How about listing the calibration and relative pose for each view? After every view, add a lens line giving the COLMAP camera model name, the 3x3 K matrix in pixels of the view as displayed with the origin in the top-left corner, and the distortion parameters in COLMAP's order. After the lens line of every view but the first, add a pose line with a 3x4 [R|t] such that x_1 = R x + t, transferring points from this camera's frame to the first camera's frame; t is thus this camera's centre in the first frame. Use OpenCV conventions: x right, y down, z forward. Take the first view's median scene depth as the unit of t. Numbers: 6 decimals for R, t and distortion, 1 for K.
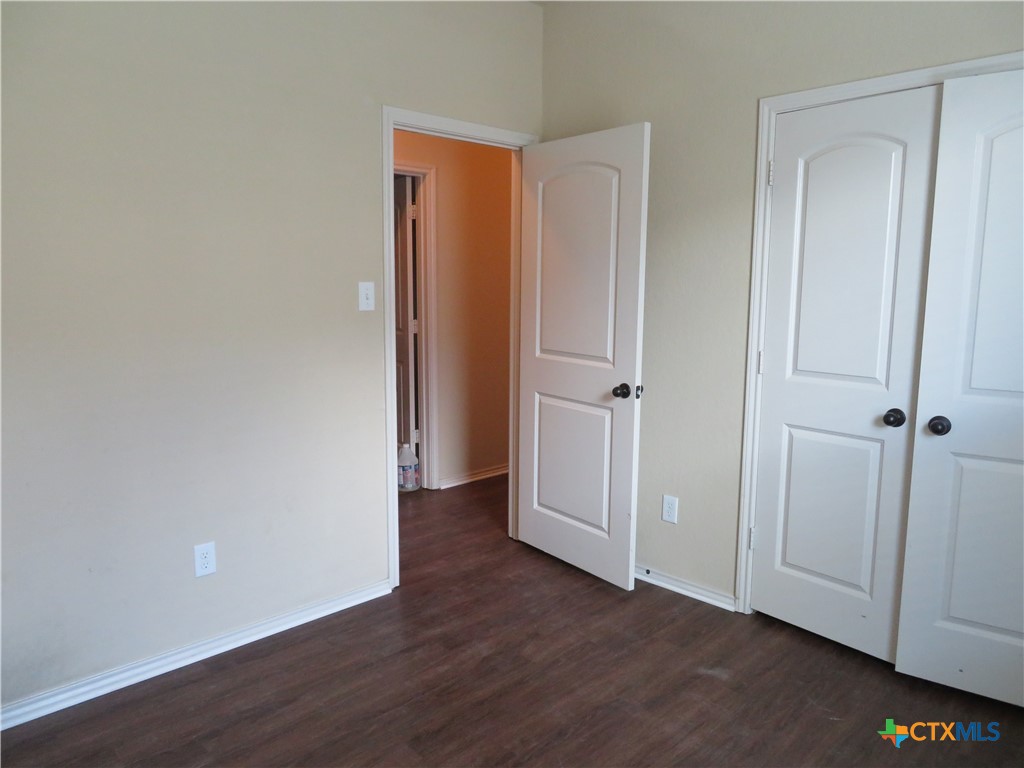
lens RADIAL K [[729.6, 0, 512.0], [0, 729.6, 384.0], [0, 0, 1]] dist [-0.009708, 0.000583]
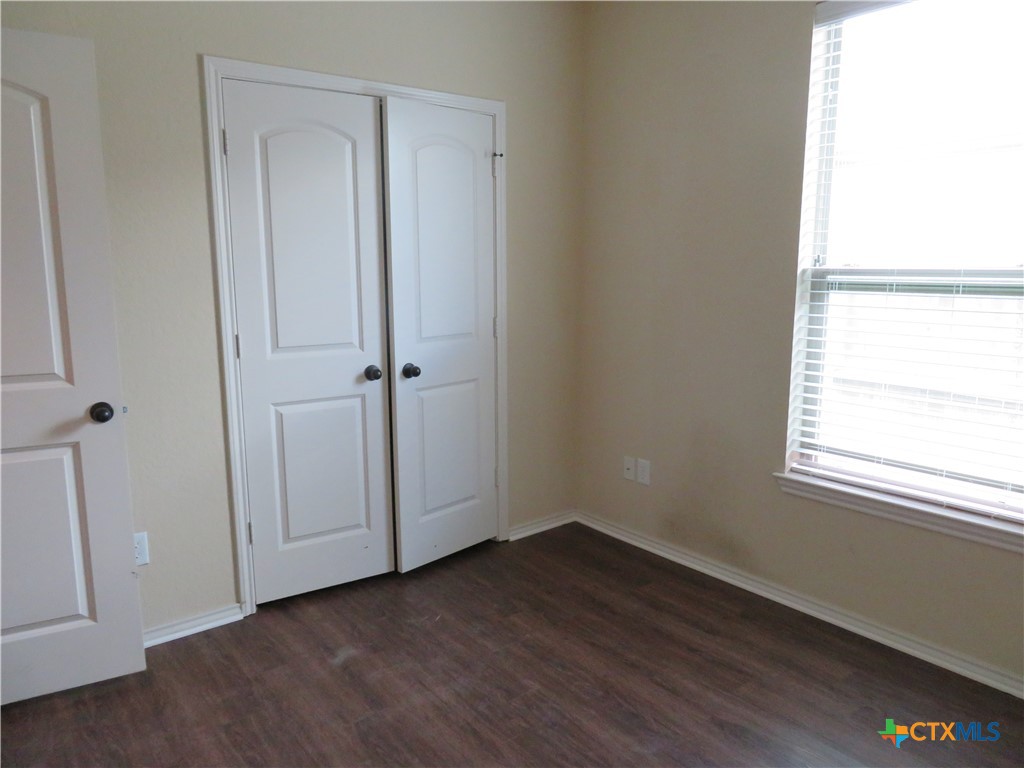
lens RADIAL K [[729.6, 0, 512.0], [0, 729.6, 384.0], [0, 0, 1]] dist [-0.009708, 0.000583]
pose [[0.111827, -0.171276, 0.978856, -0.576044], [0.145793, 0.977203, 0.154331, -0.080348], [-0.982975, 0.125452, 0.134249, 0.569017]]
